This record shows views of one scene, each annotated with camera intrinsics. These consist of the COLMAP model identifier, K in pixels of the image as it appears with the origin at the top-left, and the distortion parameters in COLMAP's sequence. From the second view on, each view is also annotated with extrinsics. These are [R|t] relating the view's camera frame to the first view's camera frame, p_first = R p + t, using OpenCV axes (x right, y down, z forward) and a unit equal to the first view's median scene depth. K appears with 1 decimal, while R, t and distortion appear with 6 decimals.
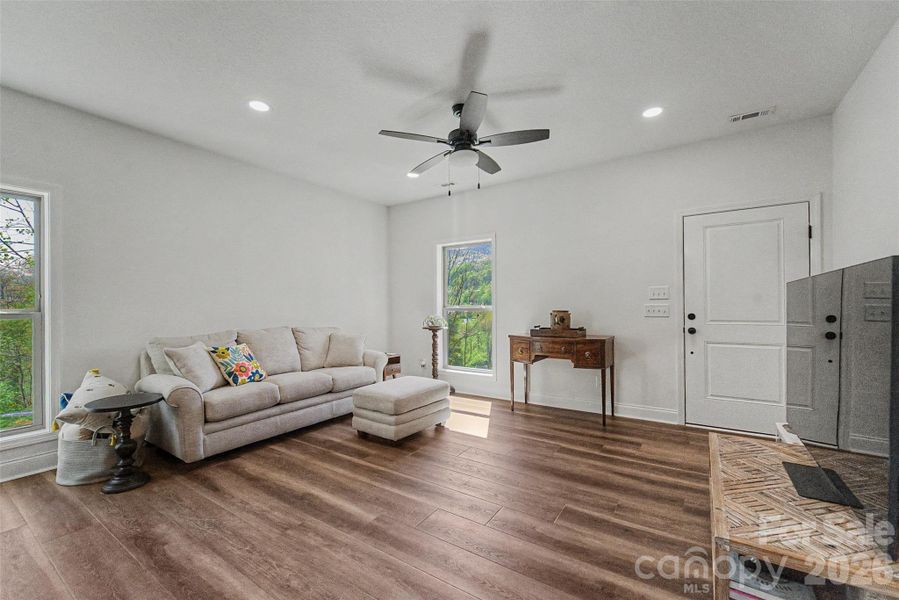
lens RADIAL K [[371.3, 0, 447.6], [0, 371.3, 301.7], [0, 0, 1]] dist [-0.009237, 0.018680]
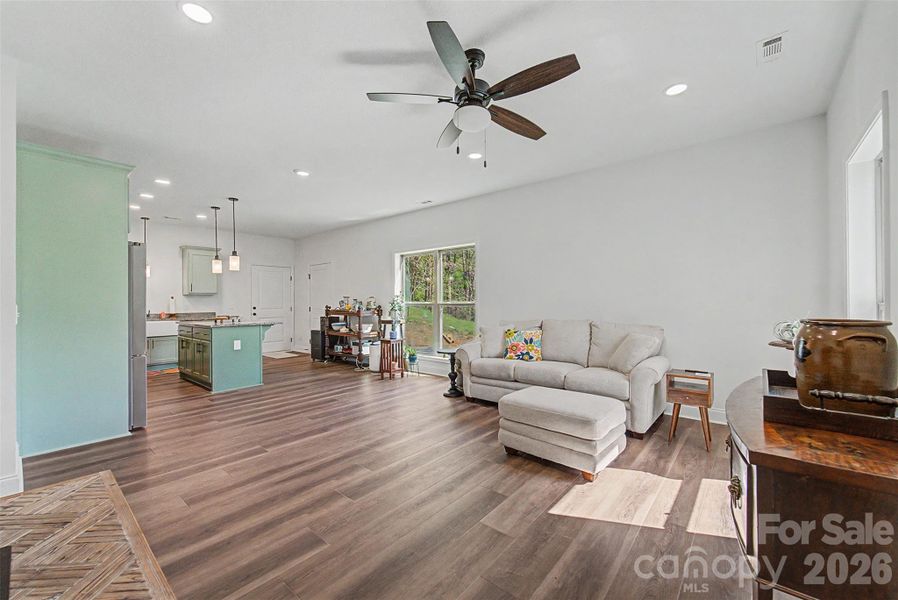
lens RADIAL K [[361.7, 0, 454.4], [0, 361.7, 298.1], [0, 0, 1]] dist [-0.000706, -0.000212]
pose [[-0.102909, 0.002065, -0.994689, 0.672511], [0.019030, 0.999819, 0.000106, 0.000984], [0.994509, -0.018918, -0.102930, 0.844158]]
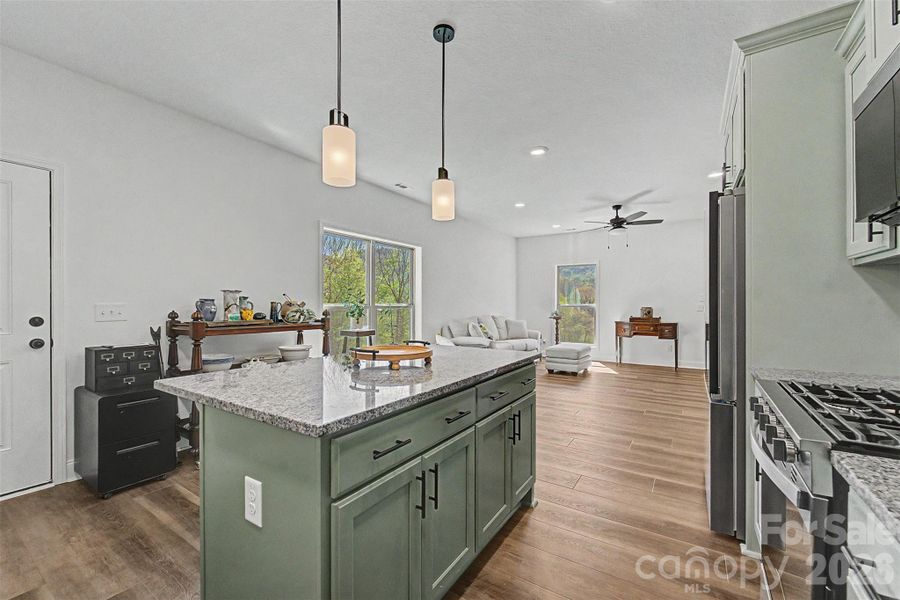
lens RADIAL K [[367.5, 0, 451.6], [0, 367.5, 303.9], [0, 0, 1]] dist [-0.002130, -0.000955]
pose [[0.999856, 0.010270, 0.013530, -0.721601], [-0.010418, 0.999886, 0.010905, -0.000834], [-0.013417, -0.011044, 0.999849, -0.806846]]
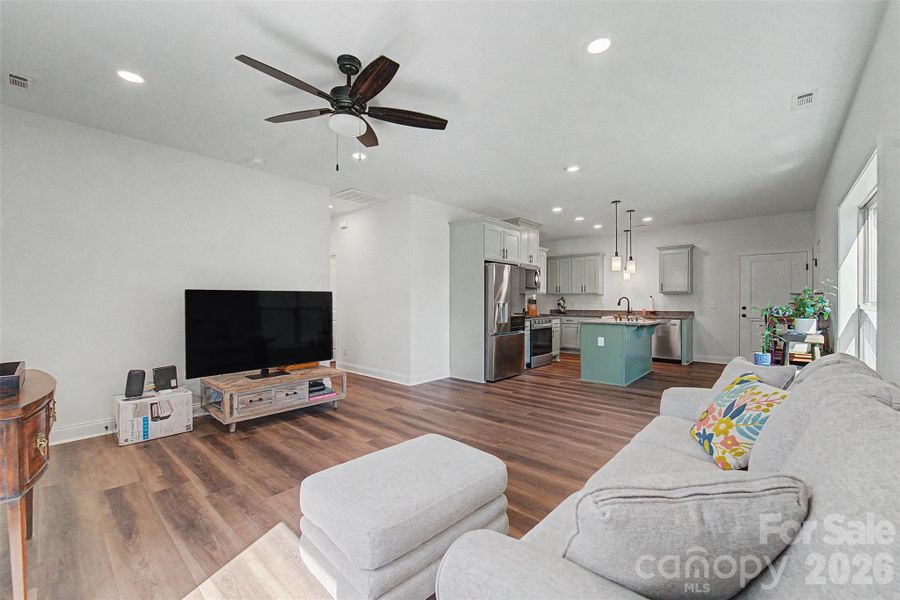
lens RADIAL K [[367.5, 0, 451.6], [0, 367.5, 303.9], [0, 0, 1]] dist [-0.002130, -0.000955]
pose [[-0.990941, 0.009340, 0.133973, -0.237096], [0.008649, 0.999946, -0.005737, 0.016130], [-0.134020, -0.004527, -0.990968, 1.441941]]
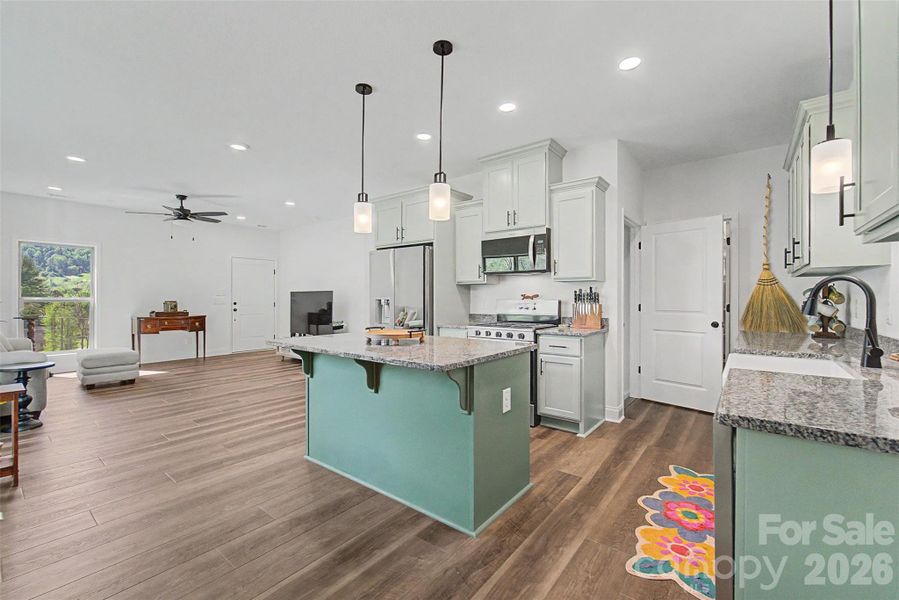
lens RADIAL K [[376.7, 0, 455.3], [0, 376.7, 298.2], [0, 0, 1]] dist [-0.002649, -0.000899]
pose [[0.067482, 0.008180, 0.997687, -1.487345], [-0.011853, 0.999902, -0.007397, 0.009011], [-0.997650, -0.011326, 0.067573, -0.459406]]
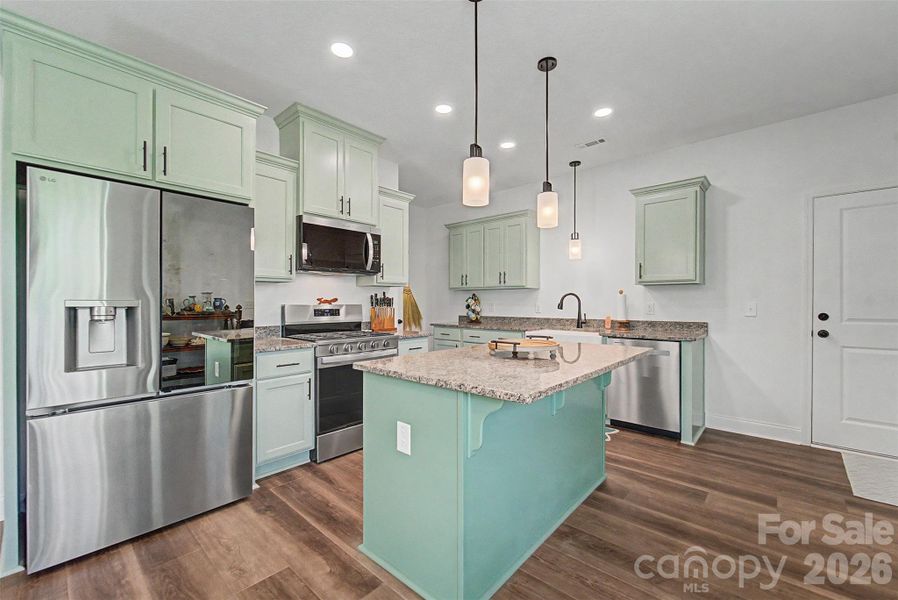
lens RADIAL K [[366.6, 0, 450.6], [0, 366.6, 303.9], [0, 0, 1]] dist [-0.002130, -0.000955]
pose [[-0.990631, 0.008471, 0.136303, -0.761485], [0.007541, 0.999945, -0.007340, 0.010263], [-0.136357, -0.006243, -0.990640, 0.283527]]
